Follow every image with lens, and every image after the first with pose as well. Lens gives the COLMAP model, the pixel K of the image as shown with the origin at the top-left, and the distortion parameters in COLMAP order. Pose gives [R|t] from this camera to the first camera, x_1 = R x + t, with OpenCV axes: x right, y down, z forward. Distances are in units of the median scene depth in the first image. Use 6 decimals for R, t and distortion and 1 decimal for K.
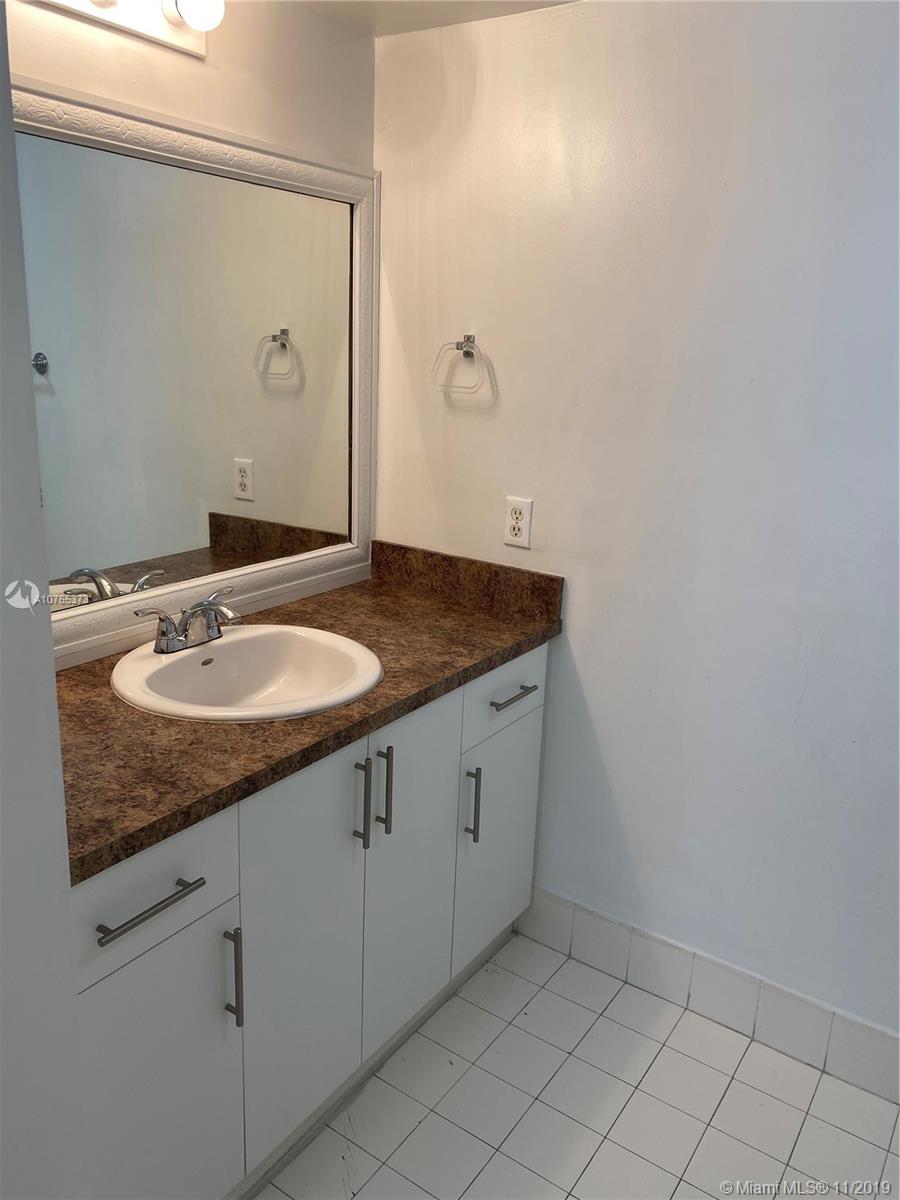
lens RADIAL K [[934.9, 0, 443.2], [0, 934.9, 602.3], [0, 0, 1]] dist [0.009643, -0.002473]
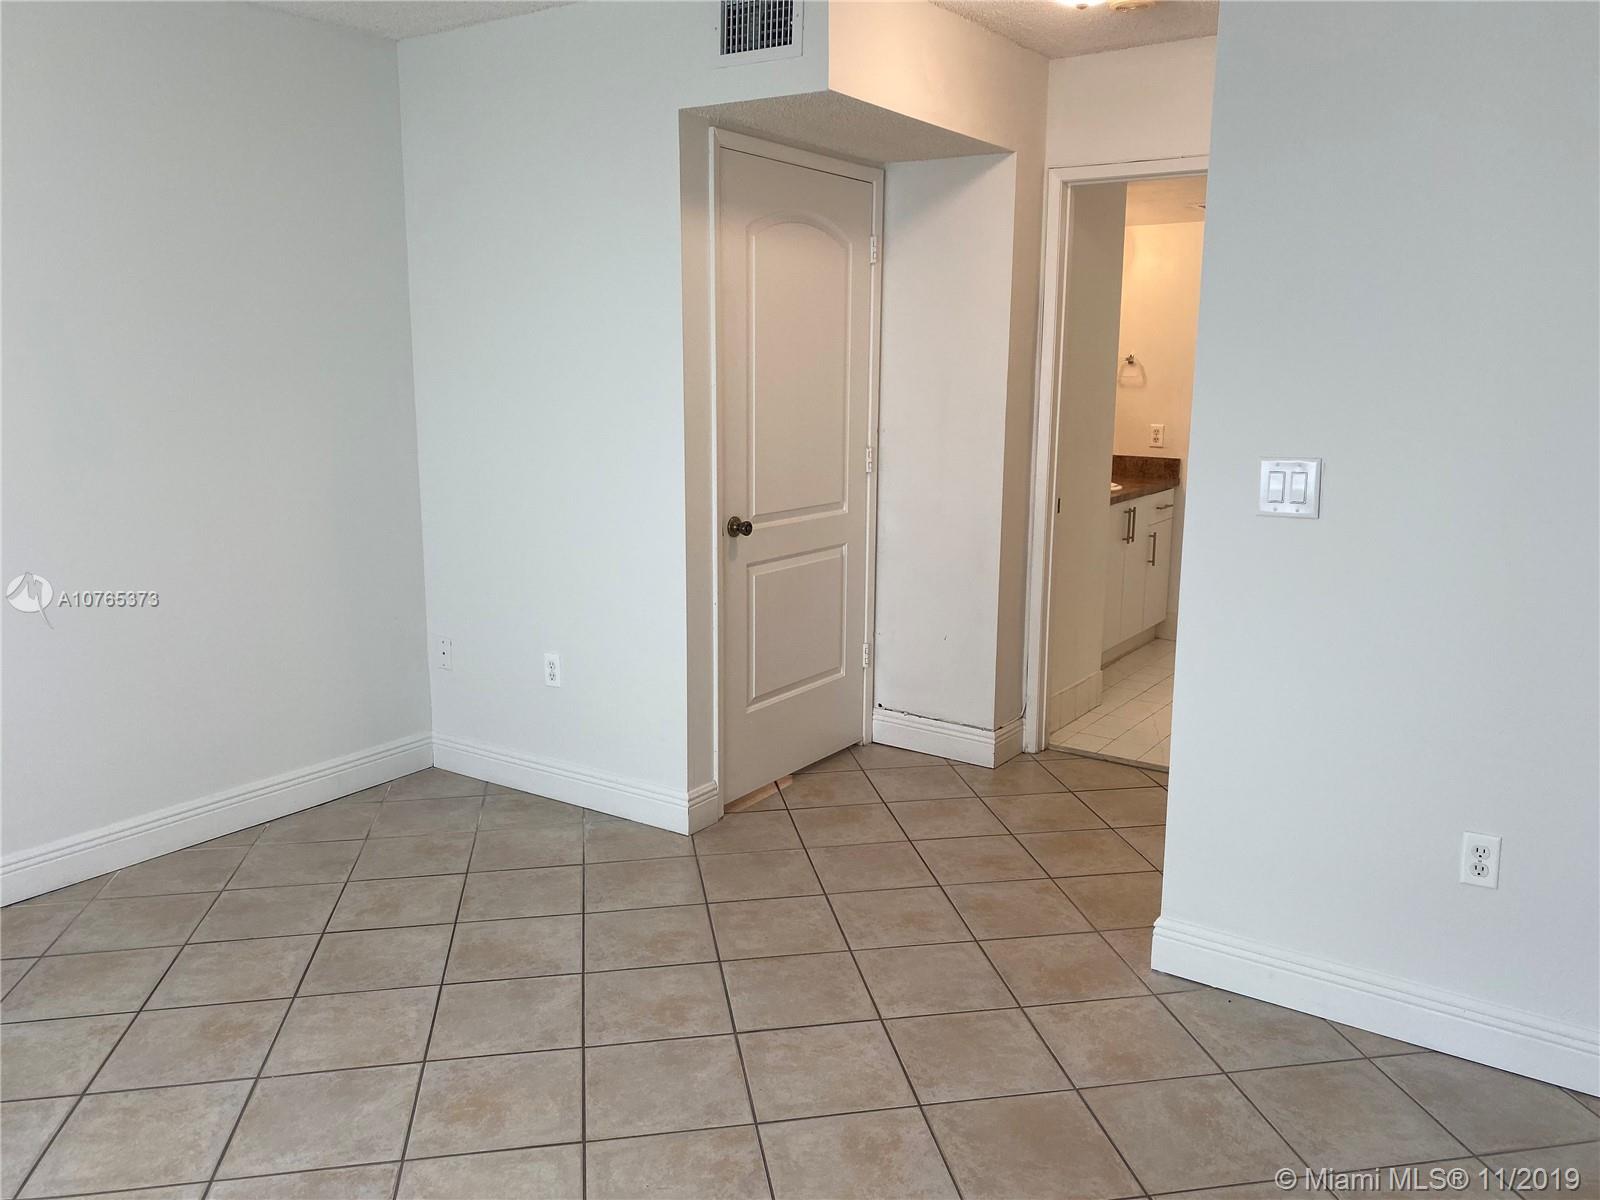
lens RADIAL K [[1242.7, 0, 806.6], [0, 1242.7, 597.9], [0, 0, 1]] dist [0.004461, 0.005929]
pose [[0.999609, -0.027888, -0.001963, -0.766134], [0.027657, 0.996703, -0.076273, 0.506368], [0.004084, 0.076189, 0.997085, -1.943928]]
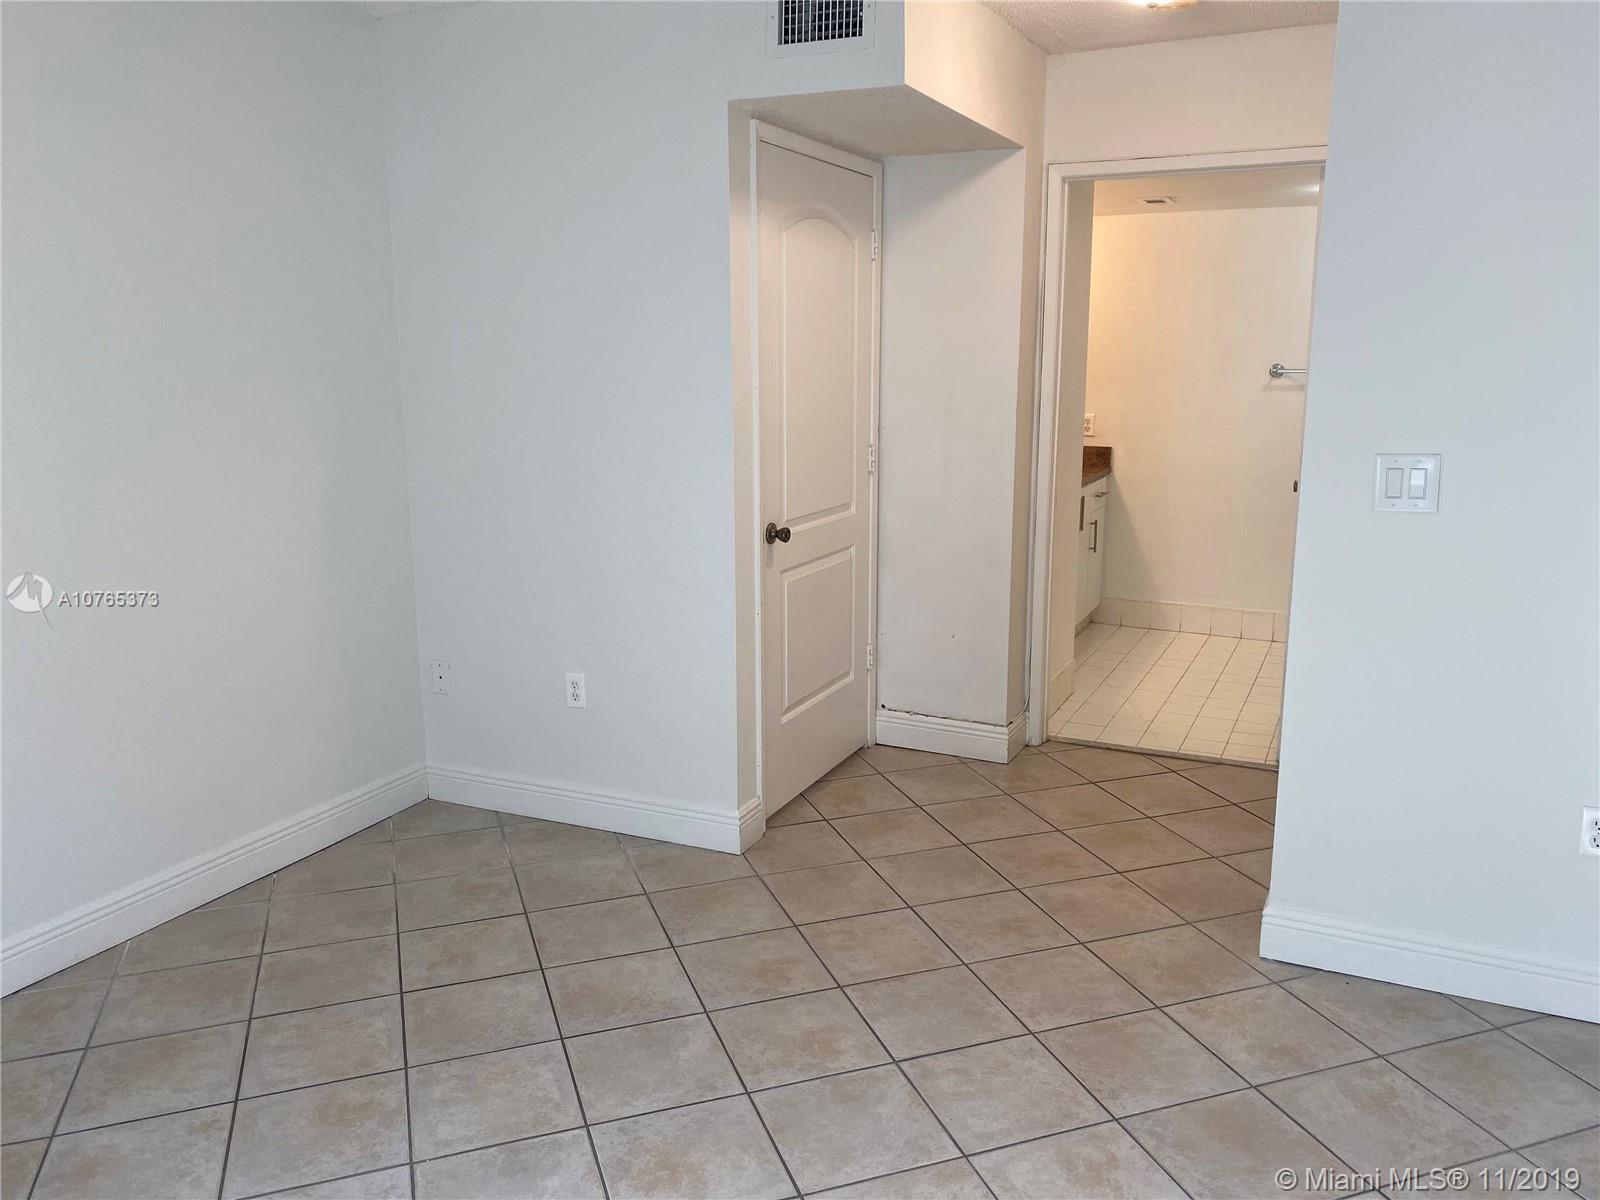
lens RADIAL K [[1246.5, 0, 792.8], [0, 1246.5, 595.5], [0, 0, 1]] dist [0.009643, -0.002473]
pose [[0.986667, -0.068791, 0.147496, -1.115015], [0.078221, 0.995182, -0.059107, 0.454676], [-0.142719, 0.069856, 0.987295, -1.879603]]
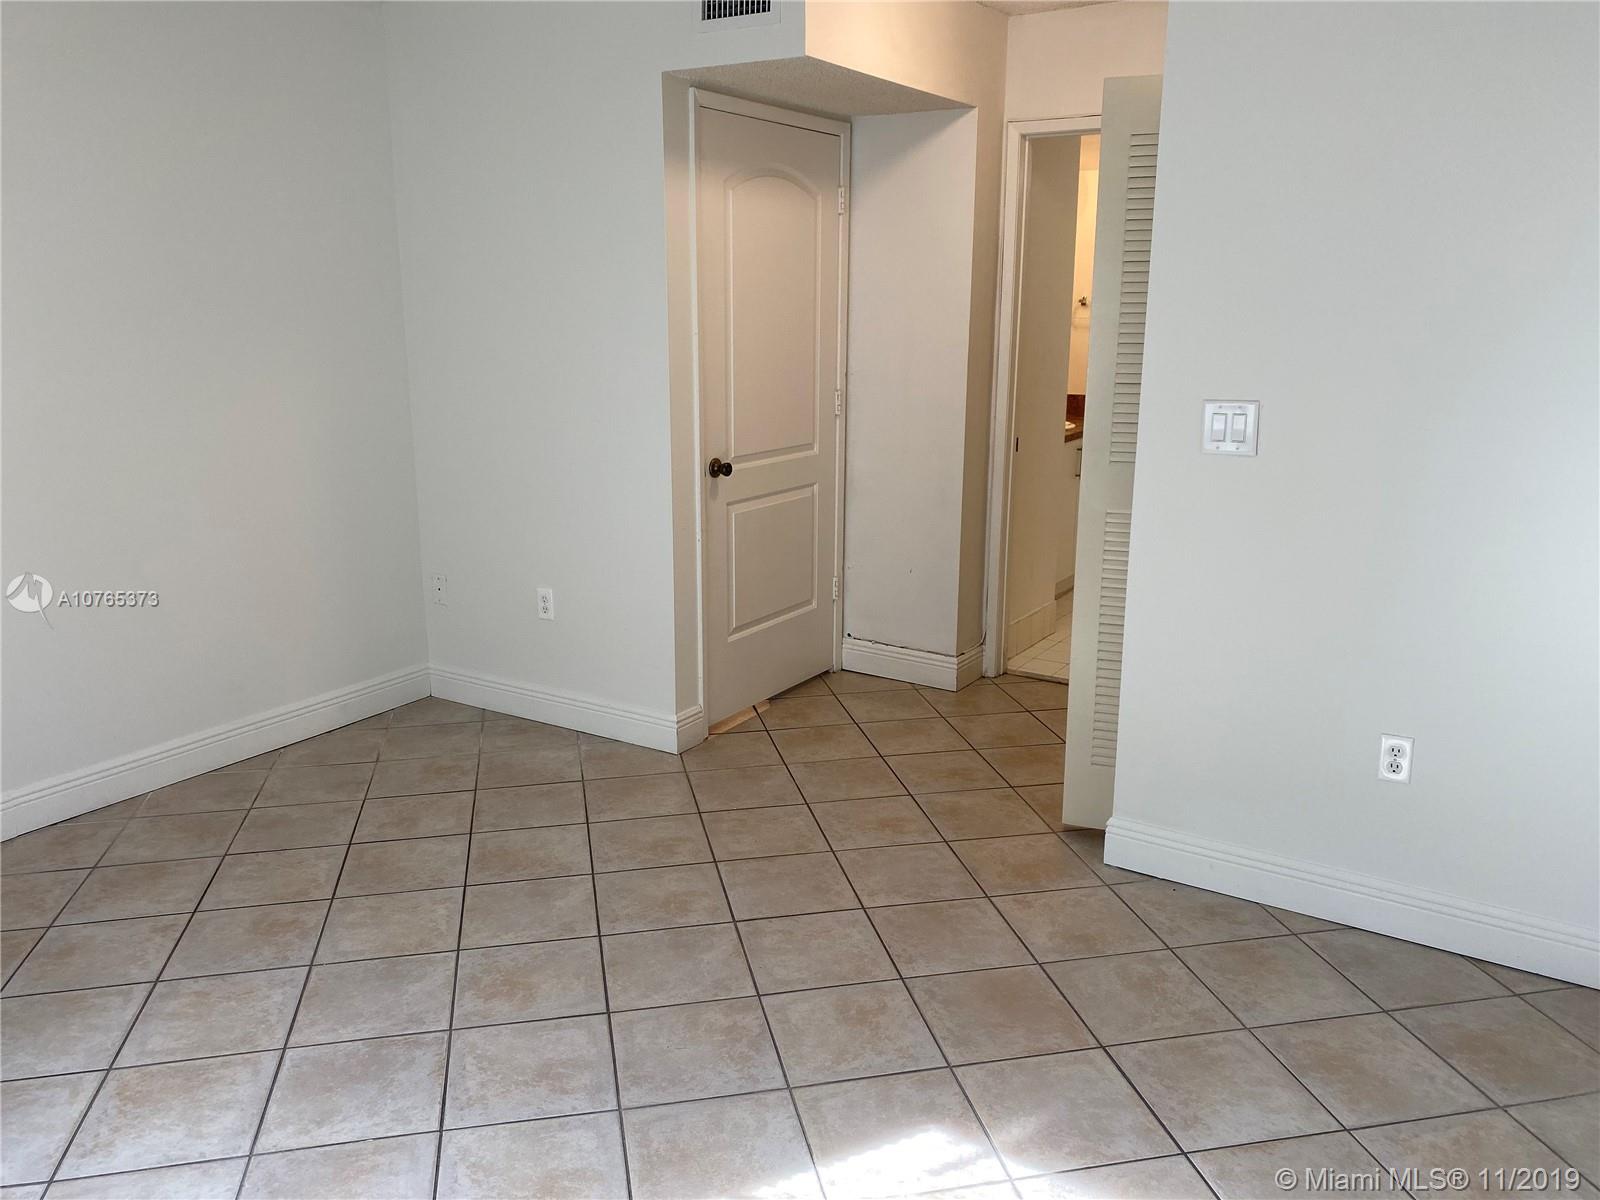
lens RADIAL K [[1243.0, 0, 776.8], [0, 1243.0, 599.2], [0, 0, 1]] dist [0.017467, -0.008911]
pose [[0.999172, -0.038314, 0.013667, -0.812000], [0.038654, 0.998928, -0.025485, 0.520220], [-0.012676, 0.025993, 0.999582, -2.080374]]
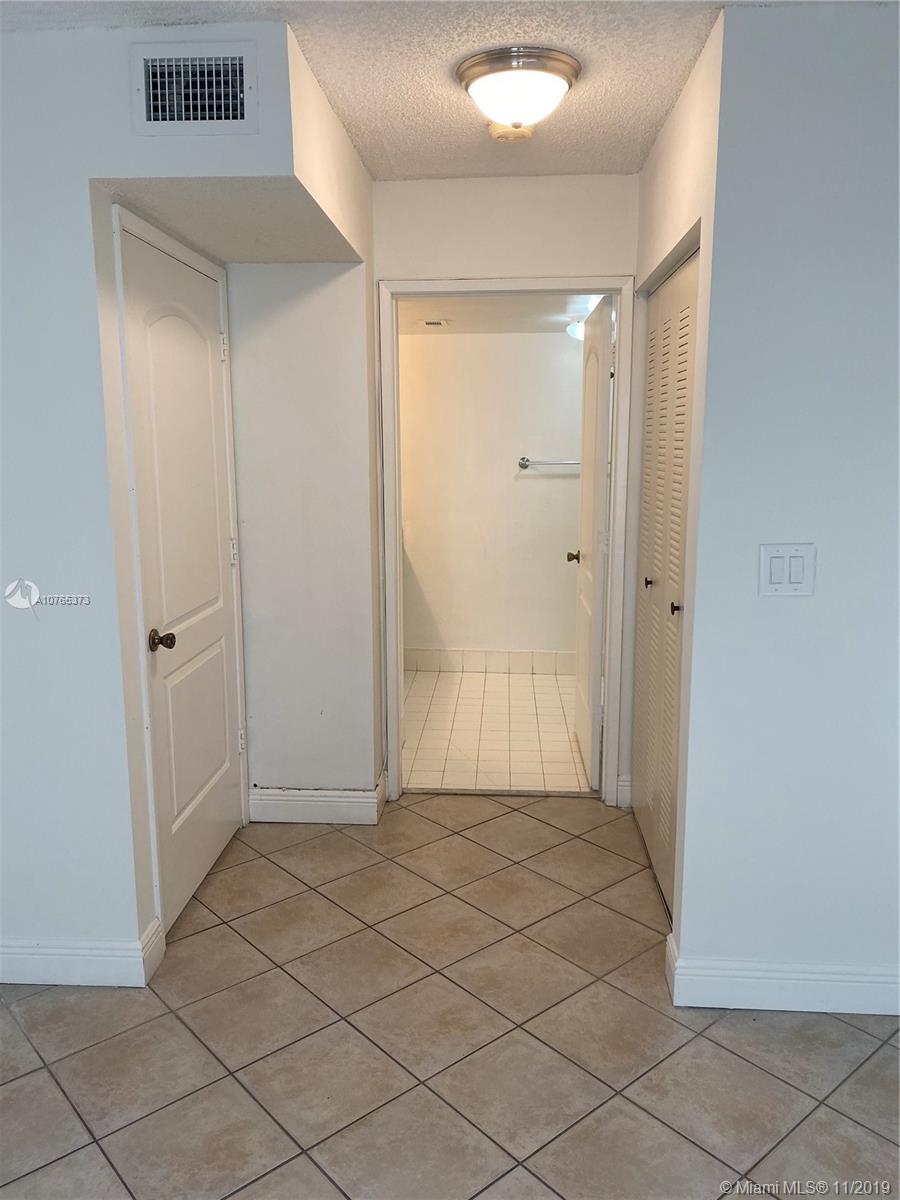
lens RADIAL K [[934.9, 0, 443.2], [0, 934.9, 602.3], [0, 0, 1]] dist [0.009643, -0.002473]
pose [[0.857624, -0.127452, 0.498234, -1.169872], [0.167416, 0.985223, -0.036152, 0.318622], [-0.486264, 0.114417, 0.866288, -1.426955]]
